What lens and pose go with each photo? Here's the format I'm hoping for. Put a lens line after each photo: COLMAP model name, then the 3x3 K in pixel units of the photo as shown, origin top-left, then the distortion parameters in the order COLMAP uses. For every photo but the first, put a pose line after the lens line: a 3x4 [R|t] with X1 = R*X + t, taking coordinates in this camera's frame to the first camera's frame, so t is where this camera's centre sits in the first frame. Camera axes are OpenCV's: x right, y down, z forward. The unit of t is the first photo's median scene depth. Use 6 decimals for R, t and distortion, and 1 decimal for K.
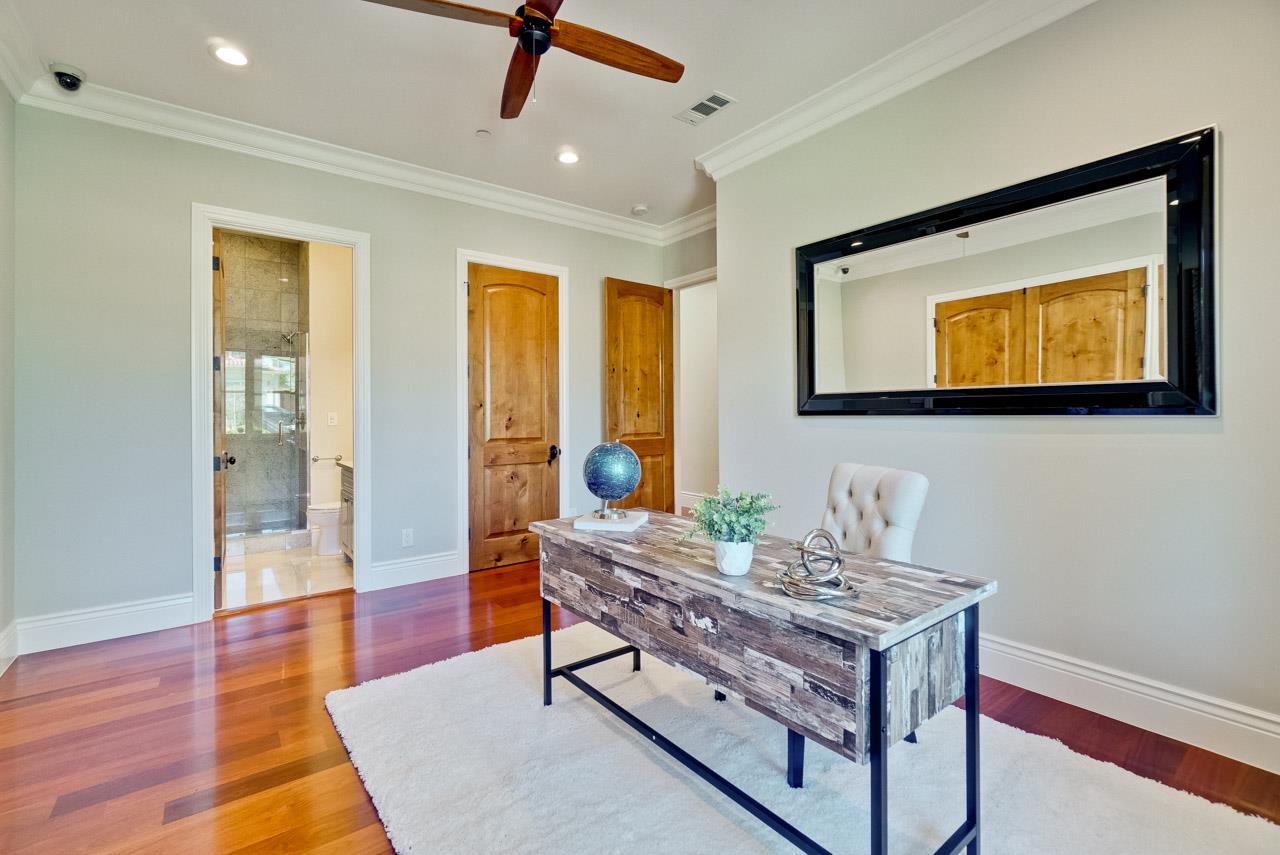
lens RADIAL K [[563.3, 0, 639.7], [0, 563.3, 418.0], [0, 0, 1]] dist [-0.001097, 0.000941]
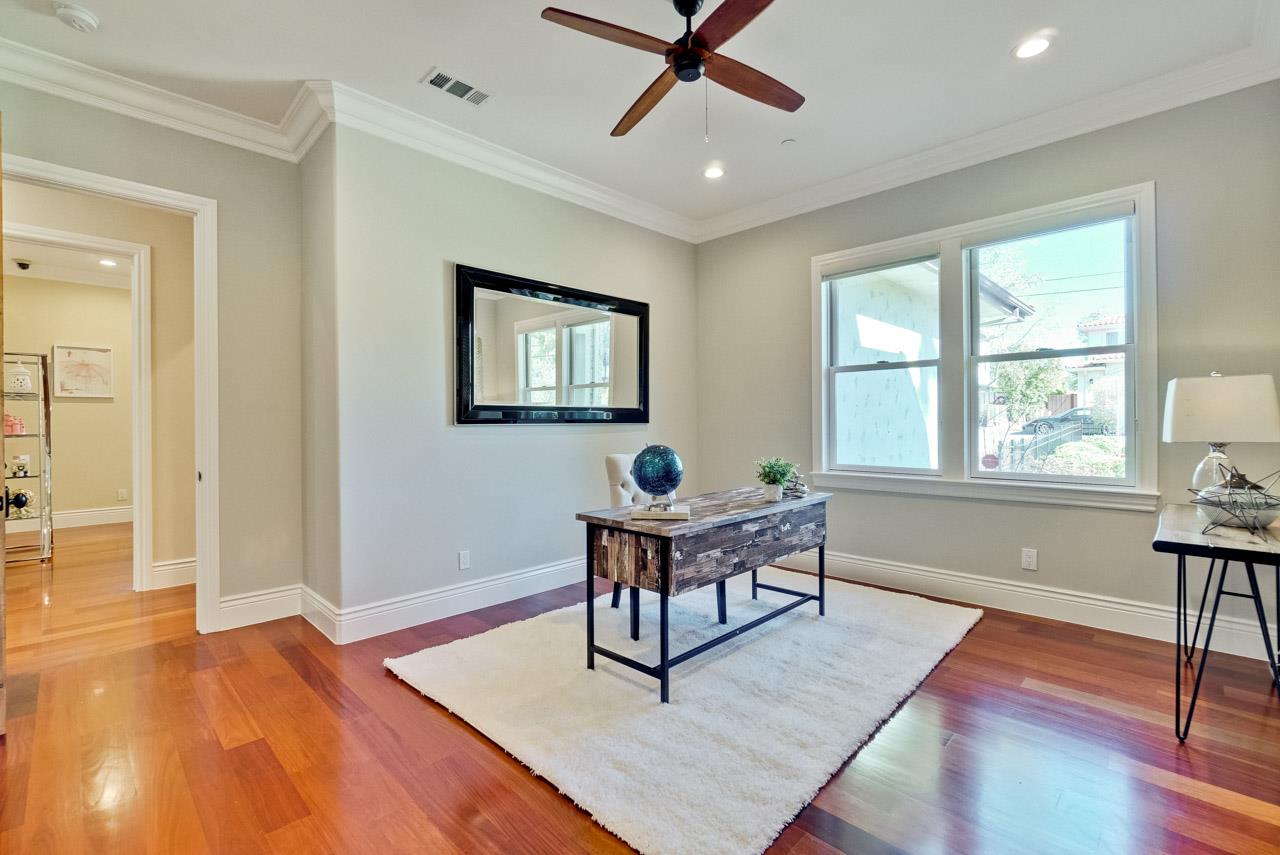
lens RADIAL K [[563.3, 0, 637.0], [0, 563.3, 425.2], [0, 0, 1]] dist [-0.001097, 0.000941]
pose [[-0.134072, 0.000121, 0.990972, -1.475957], [0.015547, 0.999877, 0.001981, 0.001441], [-0.990850, 0.015672, -0.134058, 1.497928]]
